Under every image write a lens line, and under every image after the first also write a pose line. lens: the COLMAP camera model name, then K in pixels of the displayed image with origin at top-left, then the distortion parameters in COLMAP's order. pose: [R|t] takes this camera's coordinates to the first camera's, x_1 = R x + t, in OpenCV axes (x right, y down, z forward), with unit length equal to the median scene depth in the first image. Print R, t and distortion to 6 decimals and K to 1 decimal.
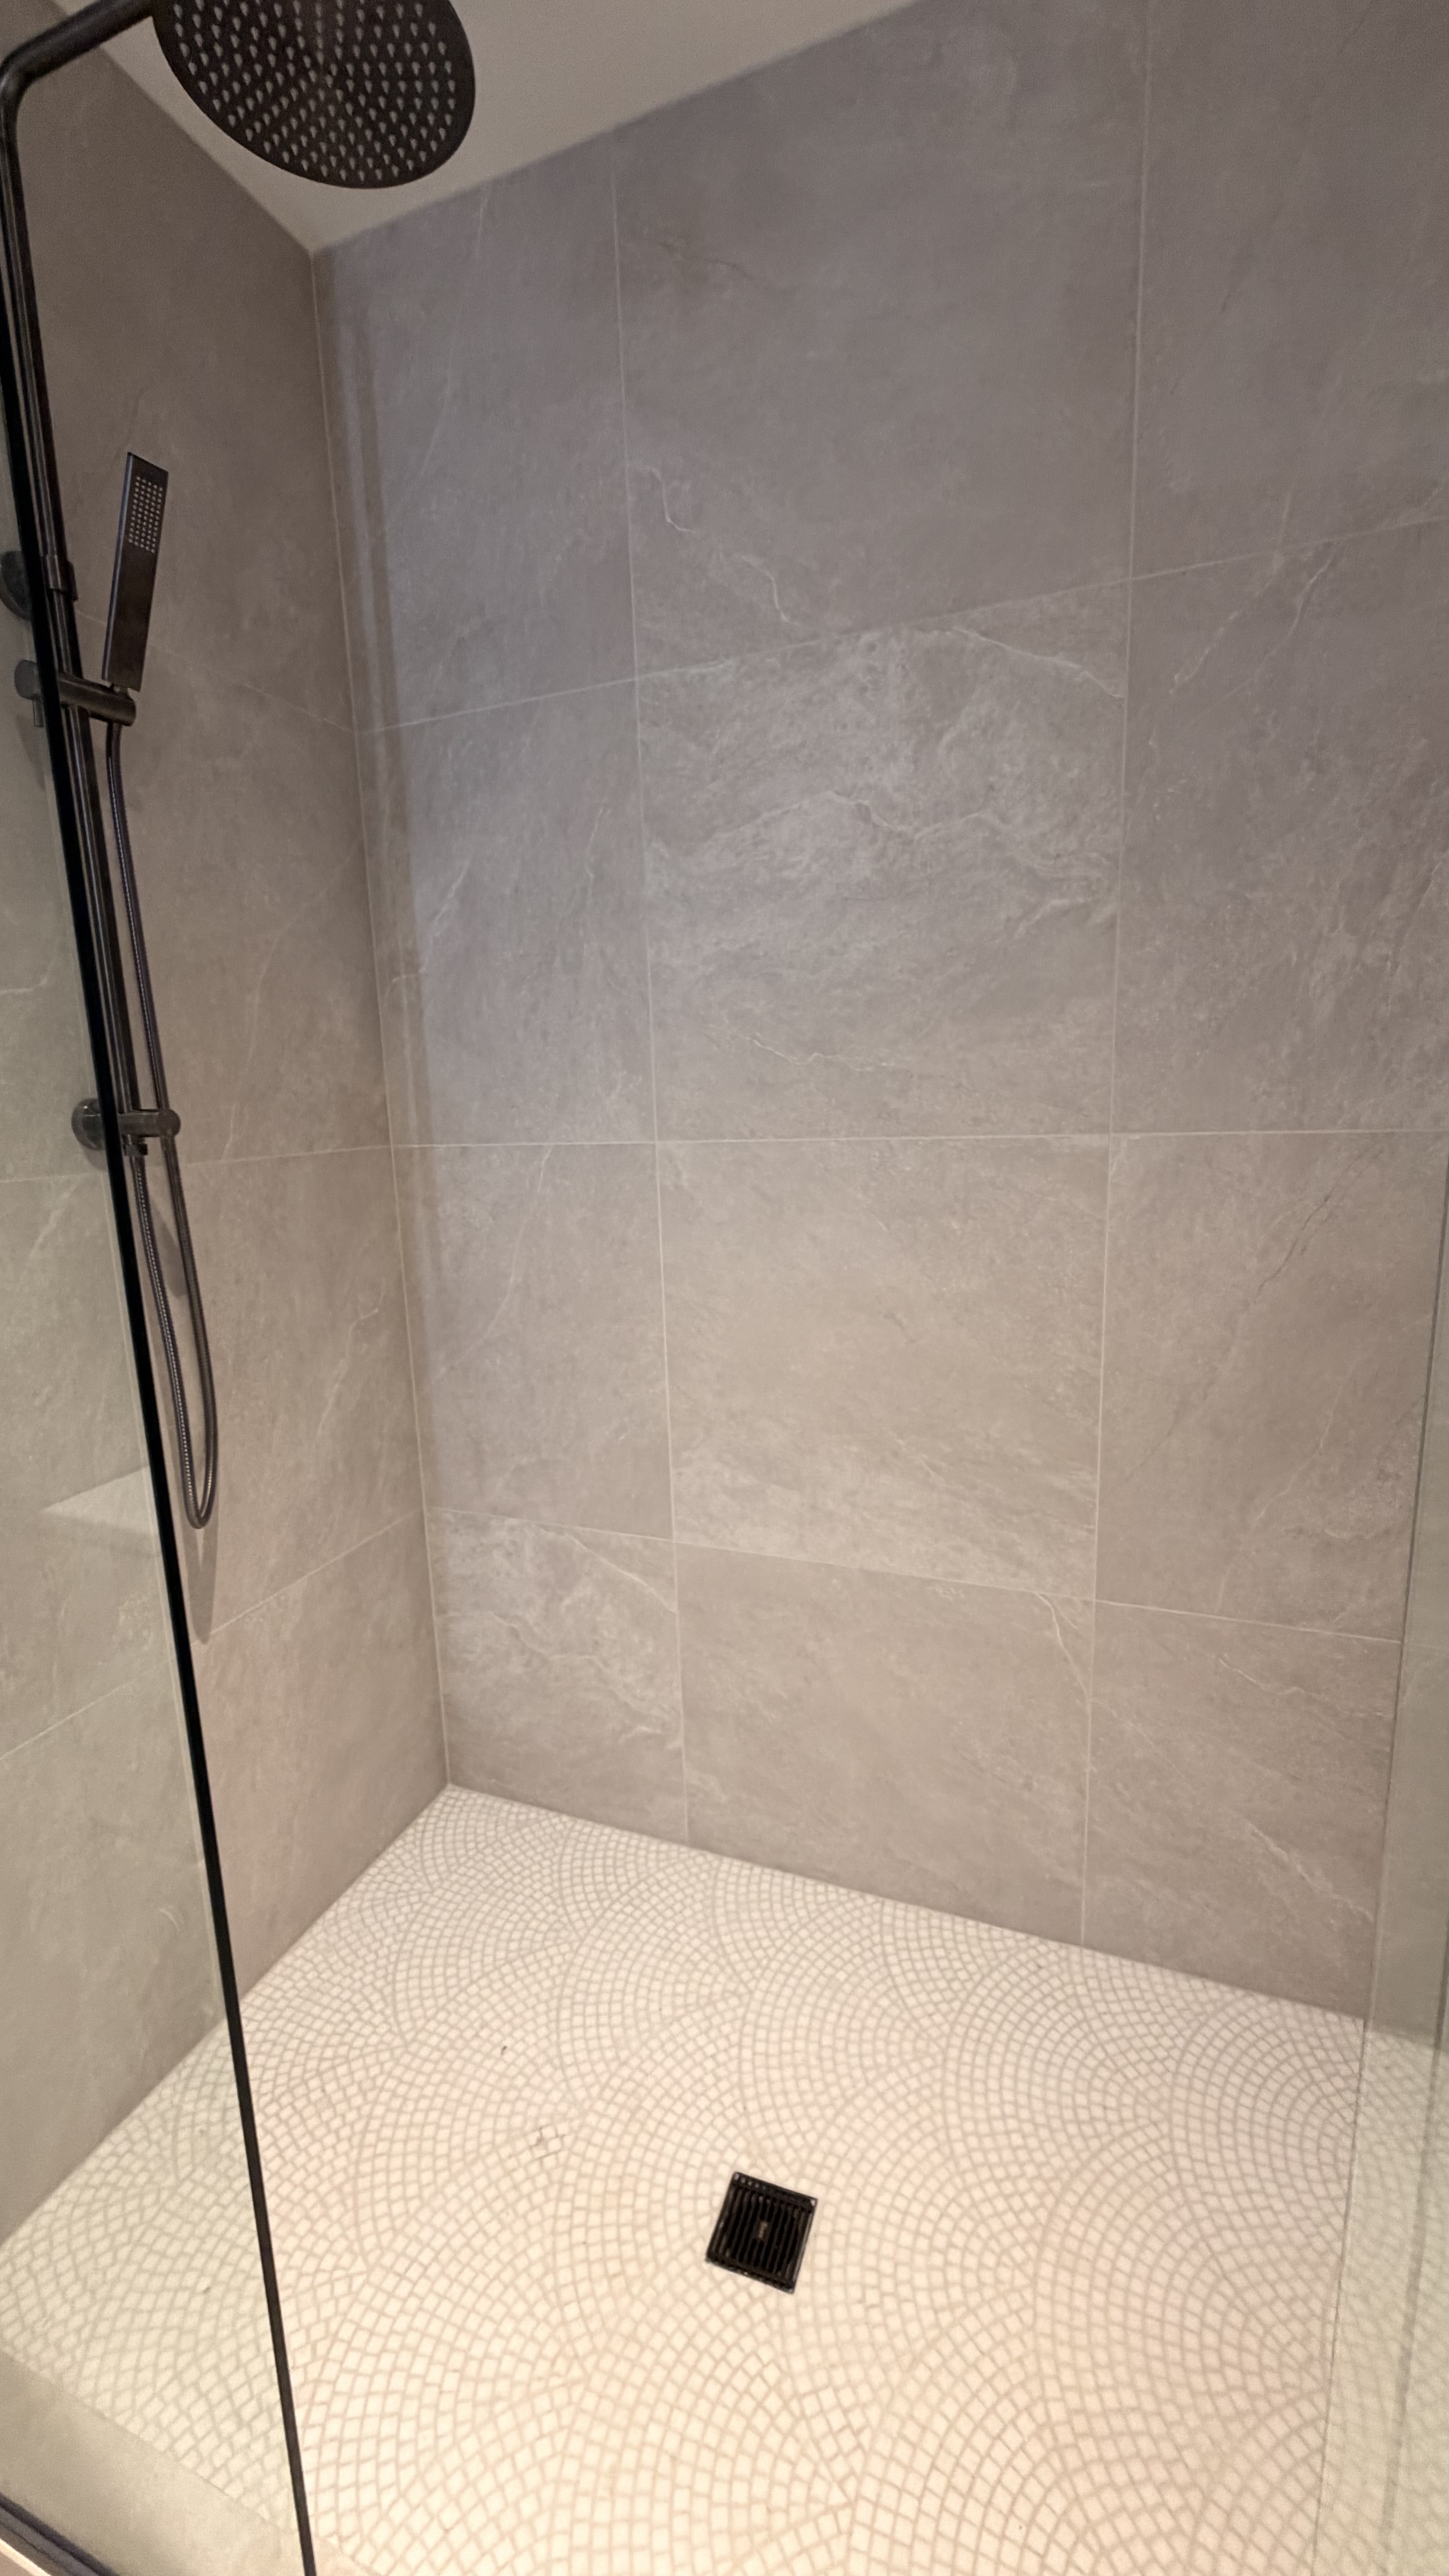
lens RADIAL K [[1020.1, 0, 729.2], [0, 1020.1, 1296.4], [0, 0, 1]] dist [-0.001557, 0.000644]
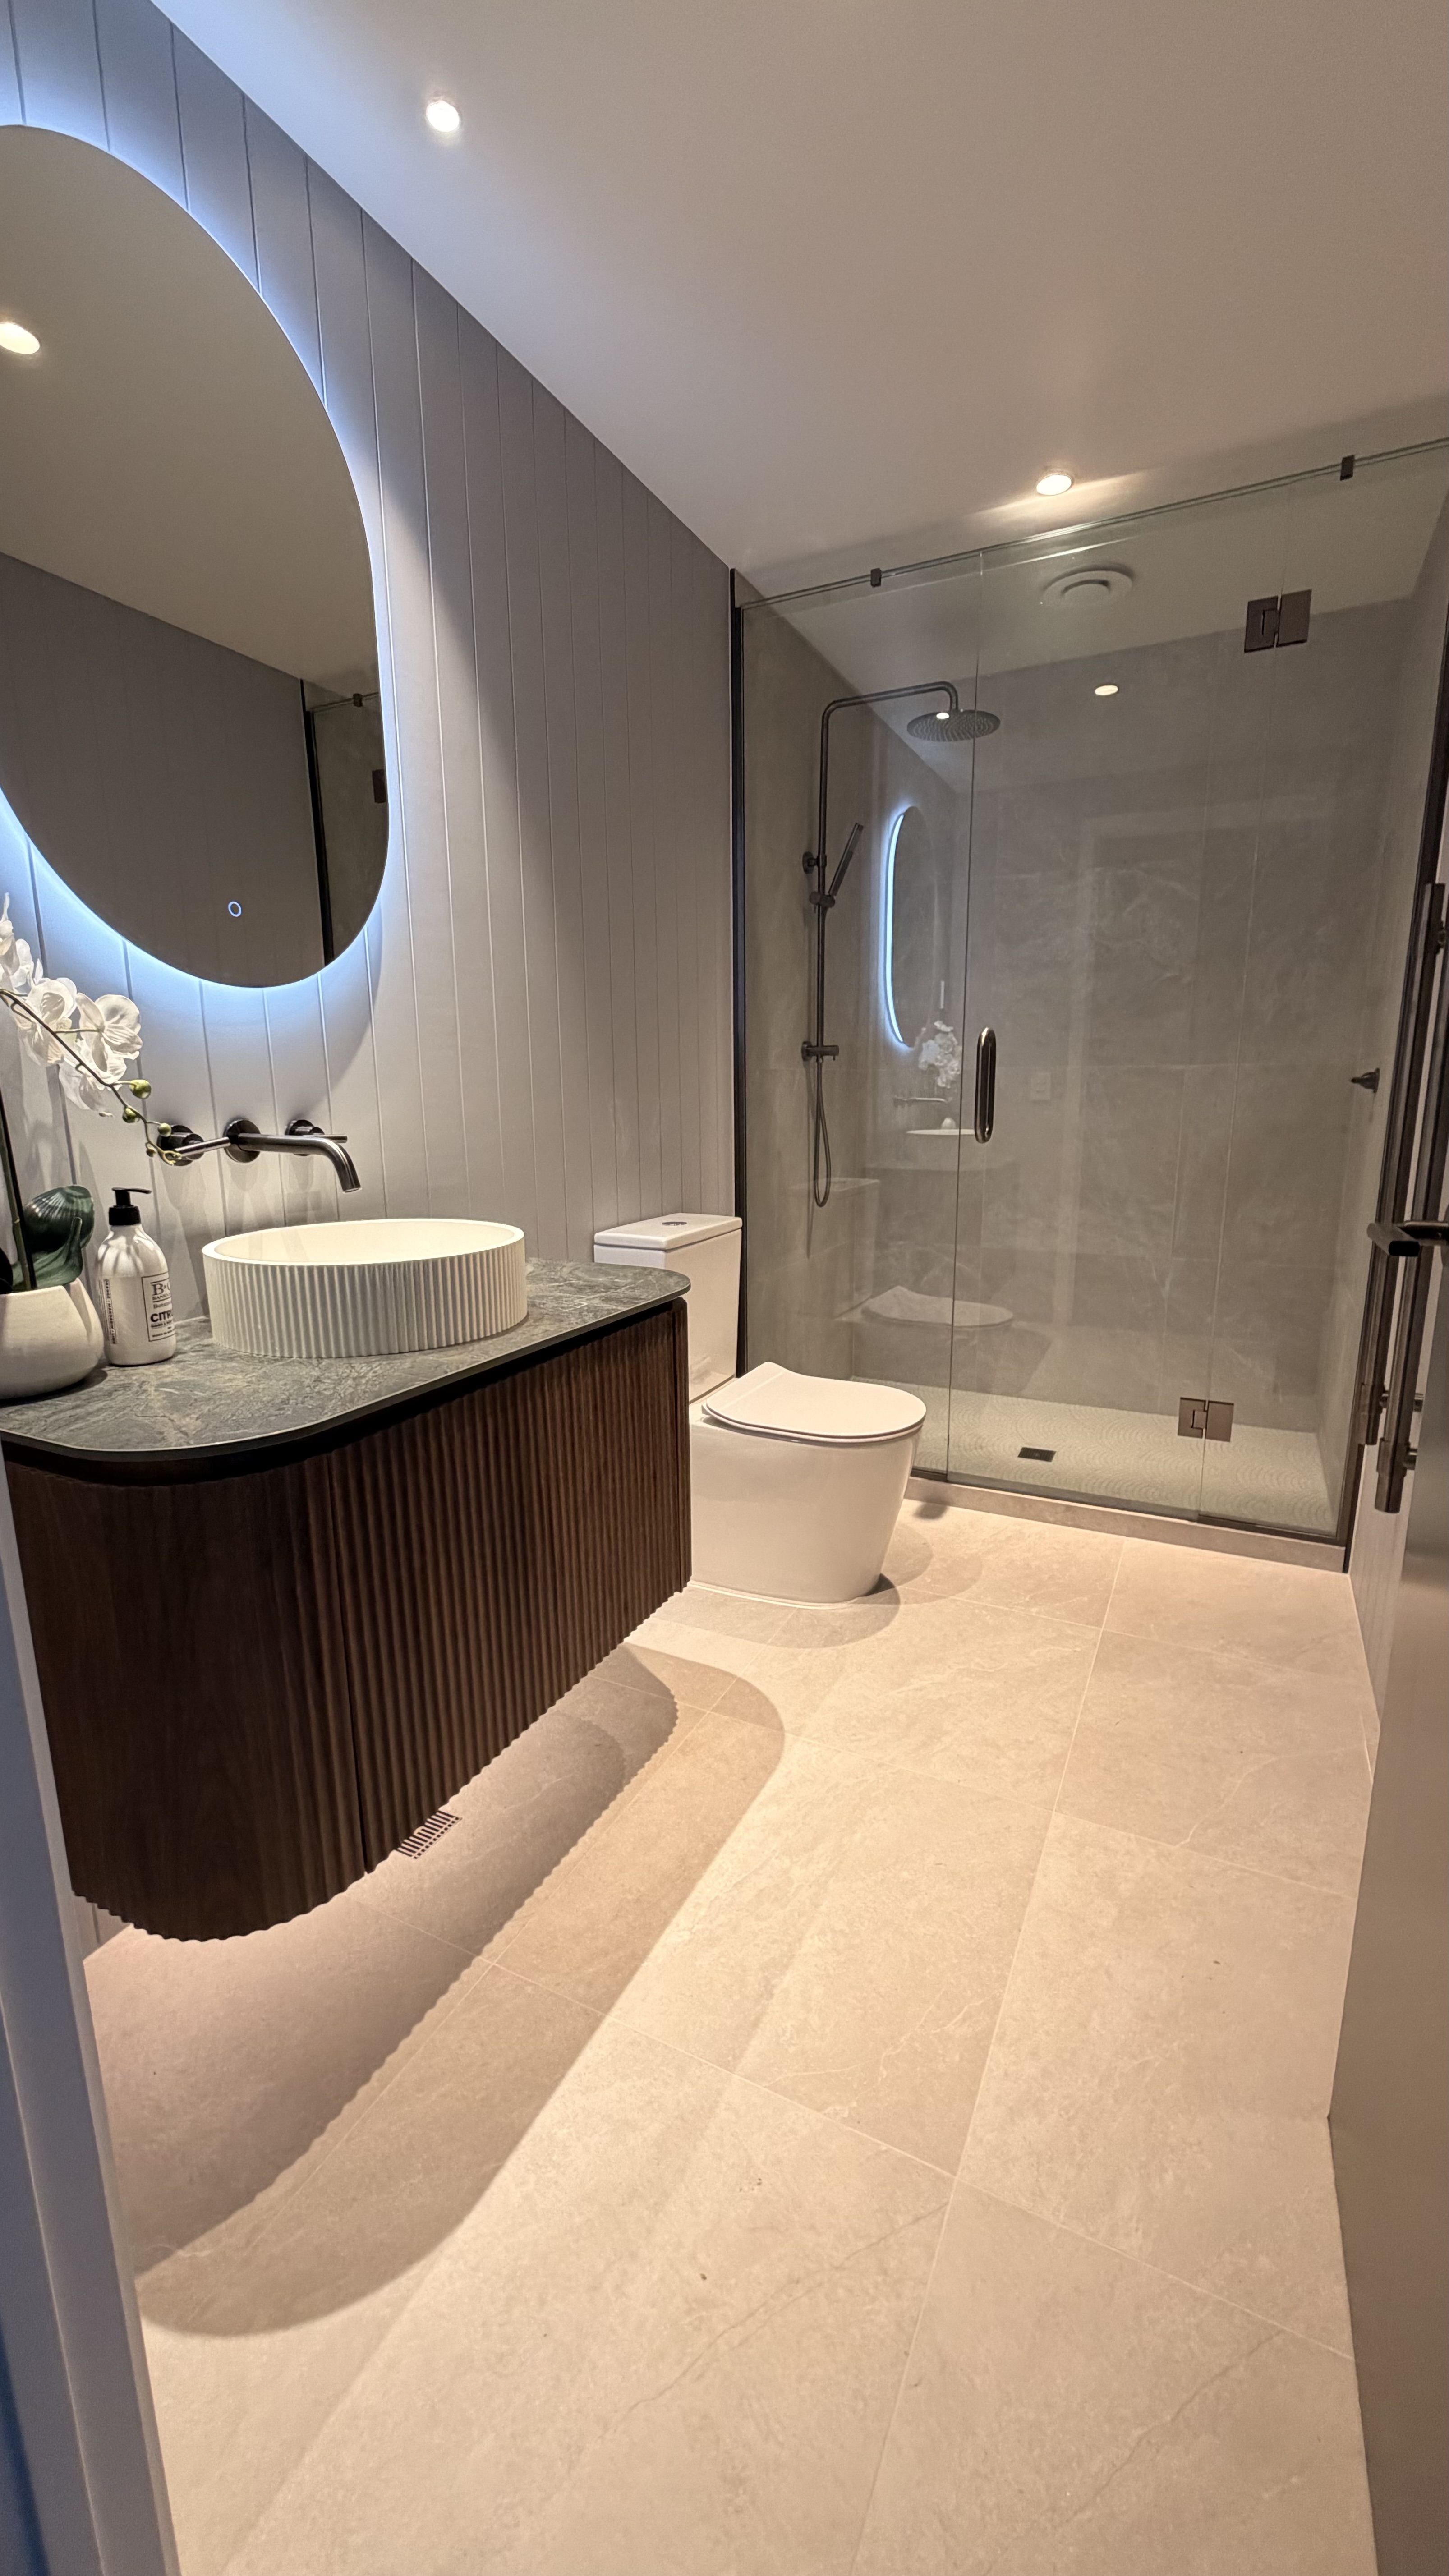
lens RADIAL K [[1020.1, 0, 729.2], [0, 1020.1, 1296.4], [0, 0, 1]] dist [-0.001557, 0.000644]
pose [[0.995845, 0.039731, -0.081946, -0.513990], [-0.037940, 0.999008, 0.023306, 0.390010], [0.082790, -0.020100, 0.996364, -1.596609]]
